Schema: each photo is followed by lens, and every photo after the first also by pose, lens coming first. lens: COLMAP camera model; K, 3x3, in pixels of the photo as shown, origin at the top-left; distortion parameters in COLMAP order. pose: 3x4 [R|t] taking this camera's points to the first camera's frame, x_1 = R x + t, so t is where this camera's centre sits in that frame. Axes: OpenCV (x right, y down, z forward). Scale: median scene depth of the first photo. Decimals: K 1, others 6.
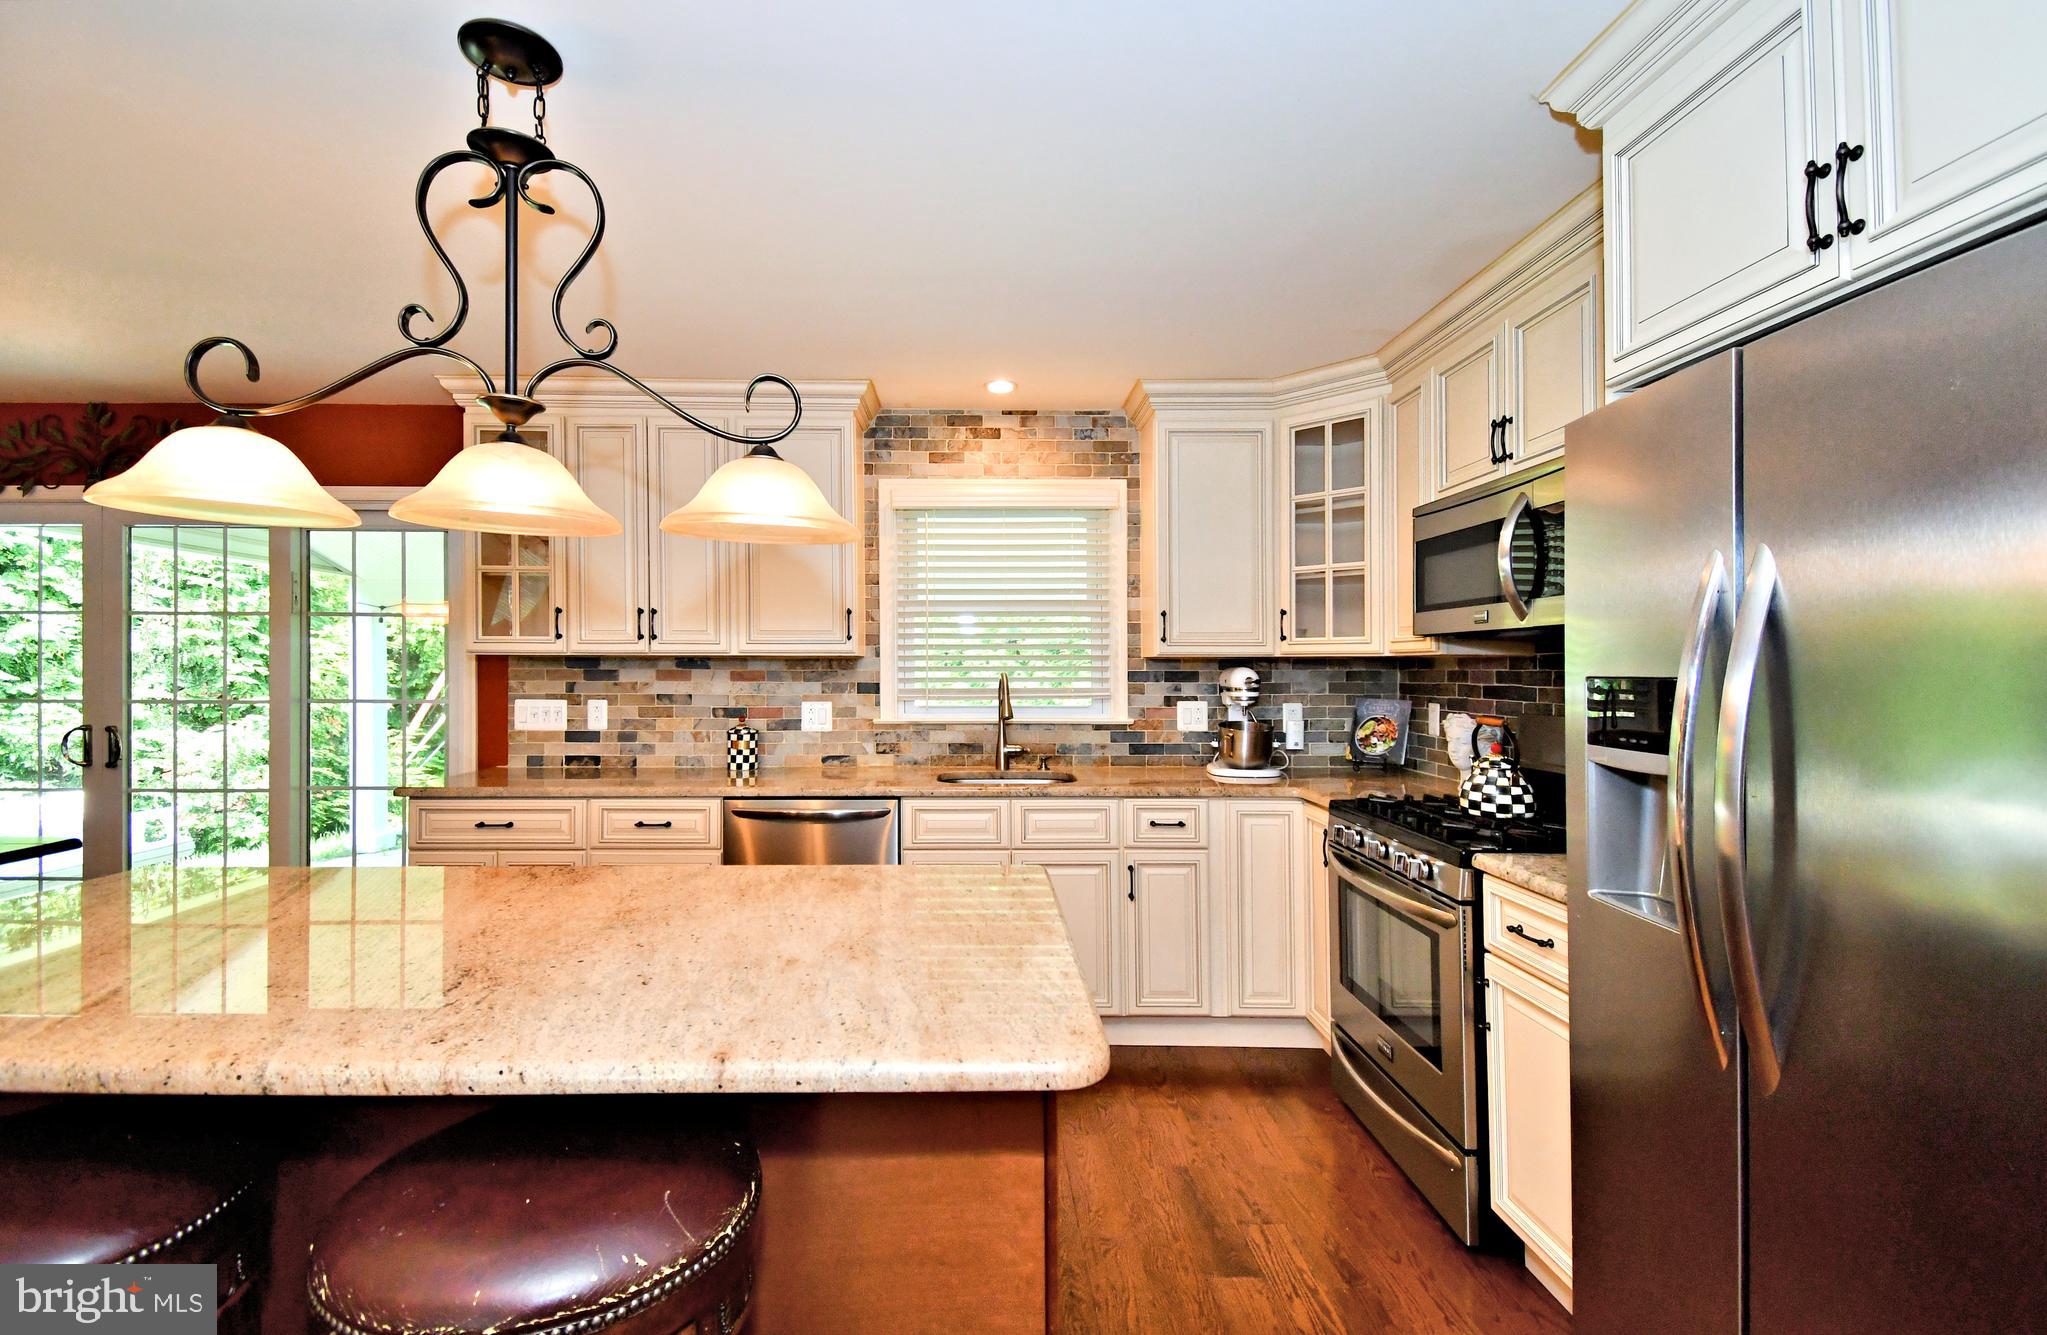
lens RADIAL K [[859.5, 0, 988.7], [0, 859.5, 676.4], [0, 0, 1]] dist [0.017048, -0.003892]
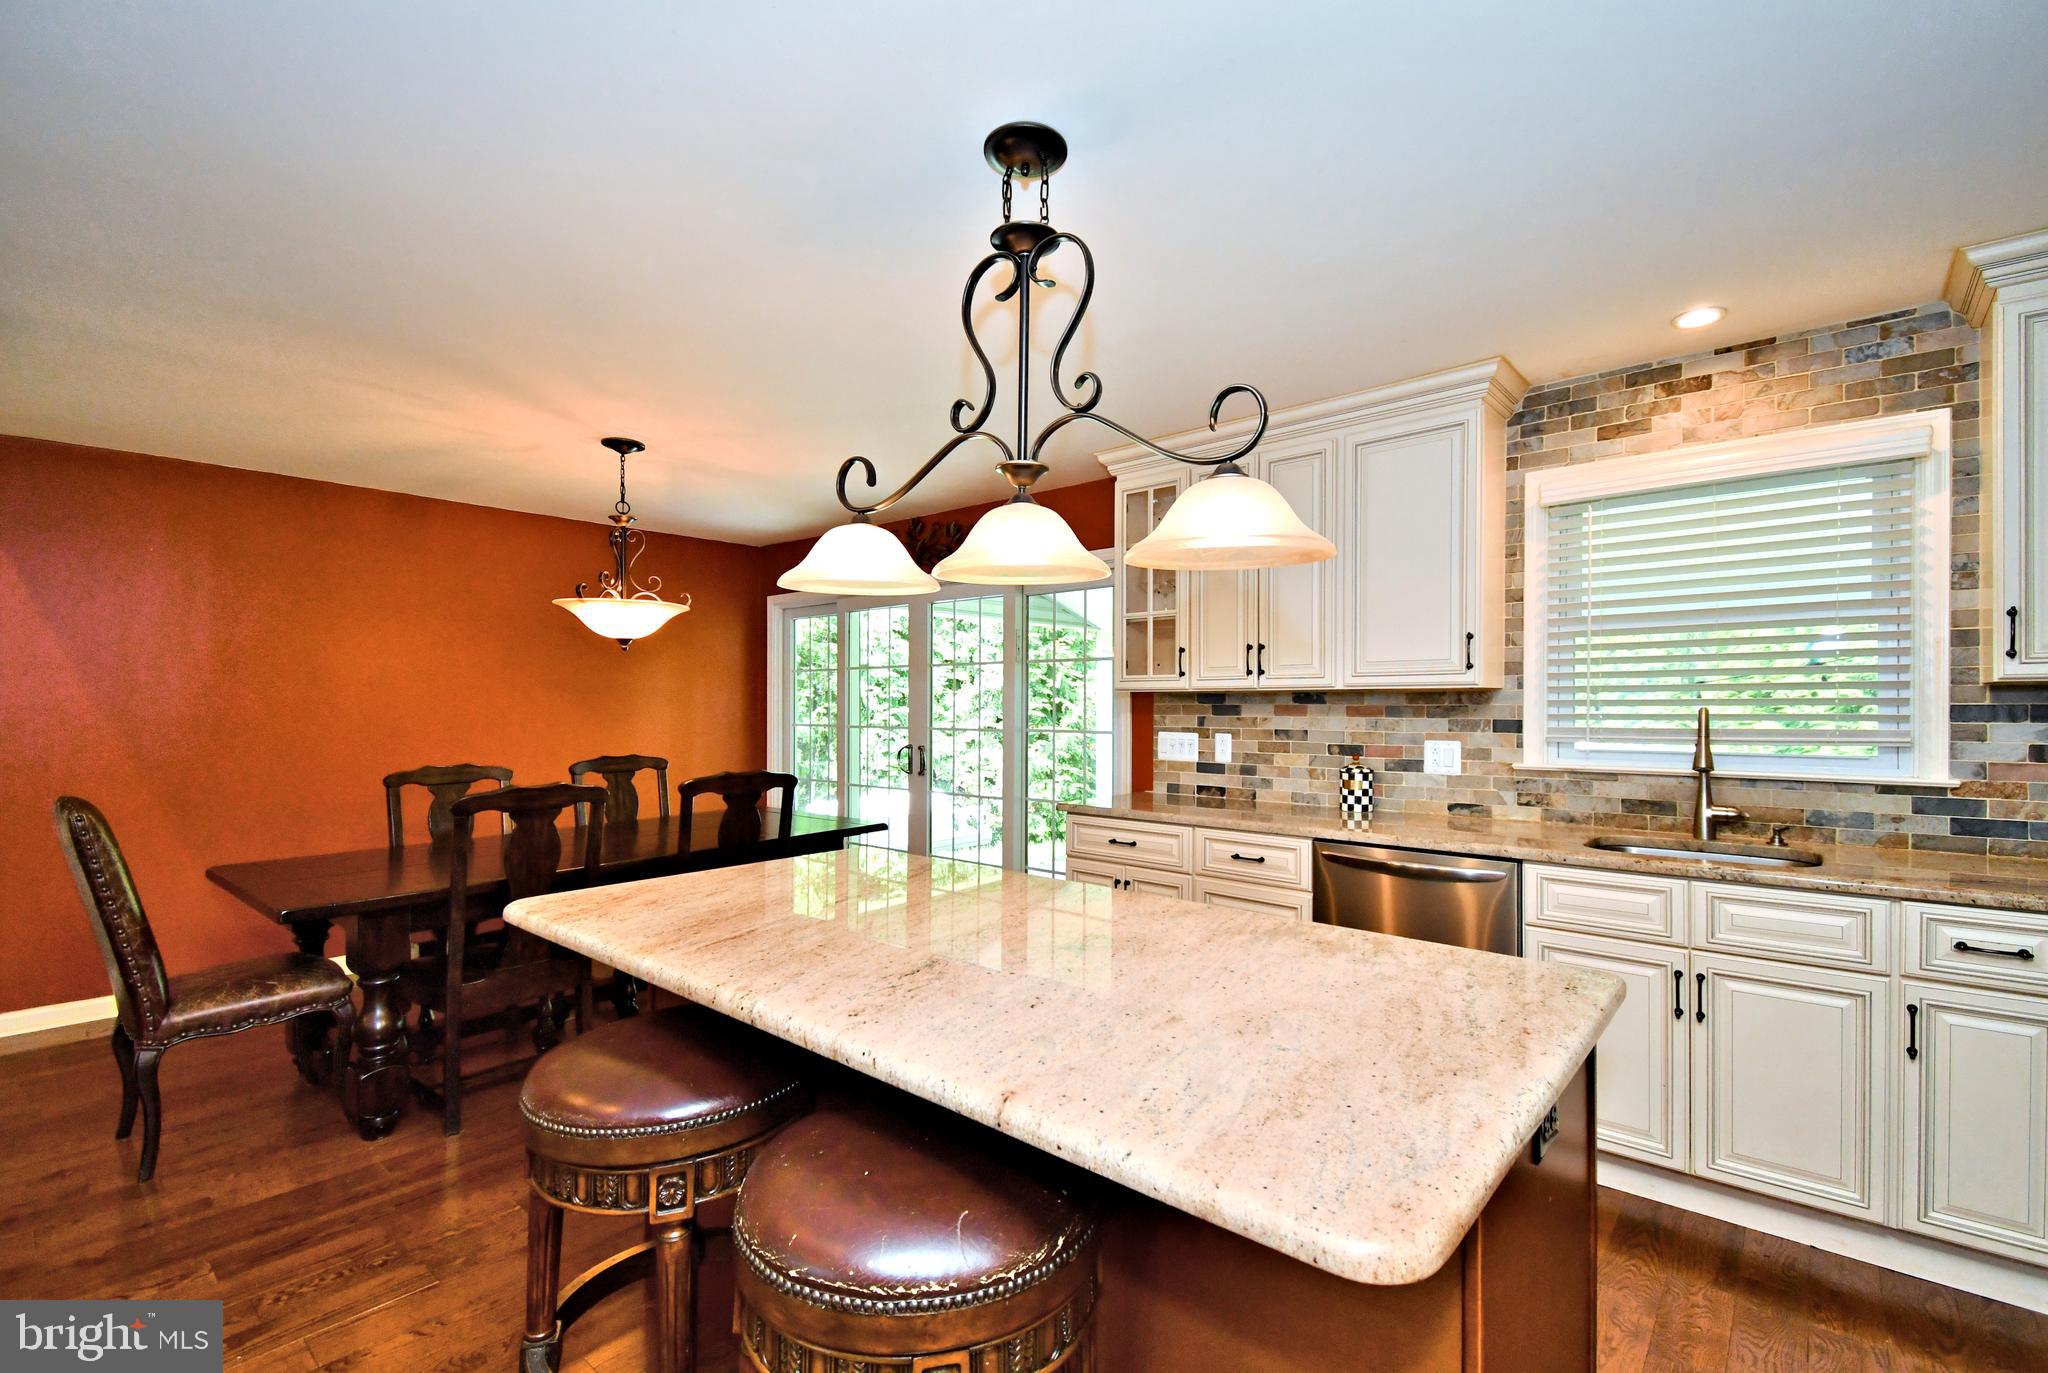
lens RADIAL K [[877.6, 0, 1065.0], [0, 877.6, 719.8], [0, 0, 1]] dist [0.027391, -0.007816]
pose [[0.763546, 0.008425, -0.645699, 0.090666], [-0.002530, 0.999946, 0.010056, -0.000114], [0.645749, -0.006045, 0.763526, 0.063698]]
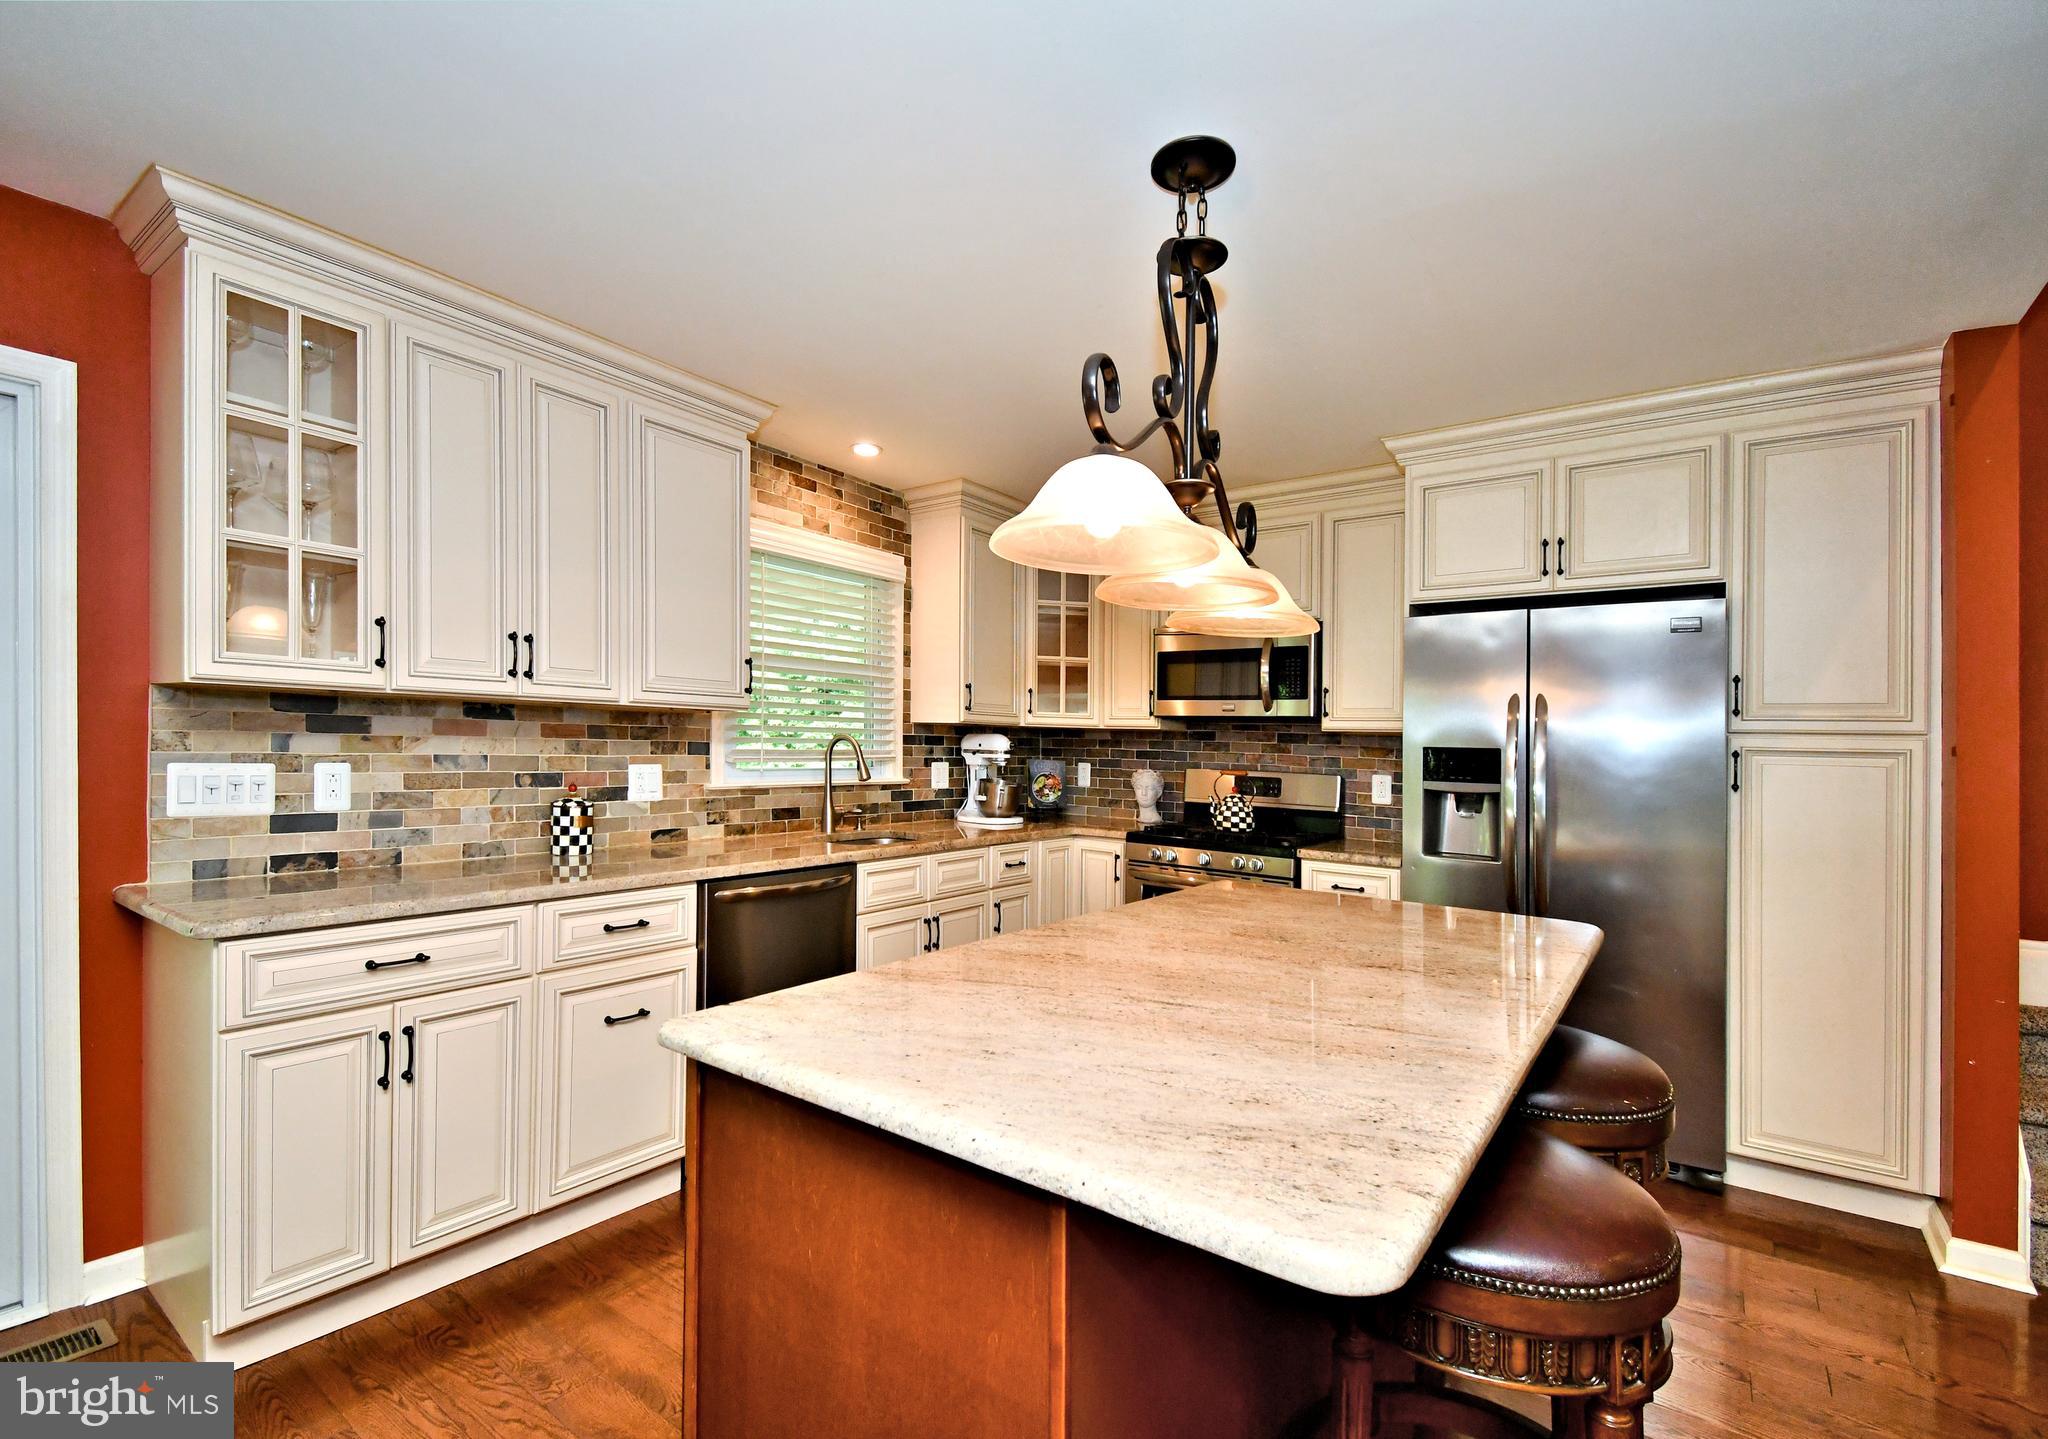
lens RADIAL K [[935.1, 0, 1012.8], [0, 935.1, 737.4], [0, 0, 1]] dist [0.020461, -0.006099]
pose [[0.598333, 0.017659, 0.801053, -0.727643], [-0.014848, 0.999830, -0.010951, 0.008652], [-0.801110, -0.005342, 0.598493, 0.198468]]
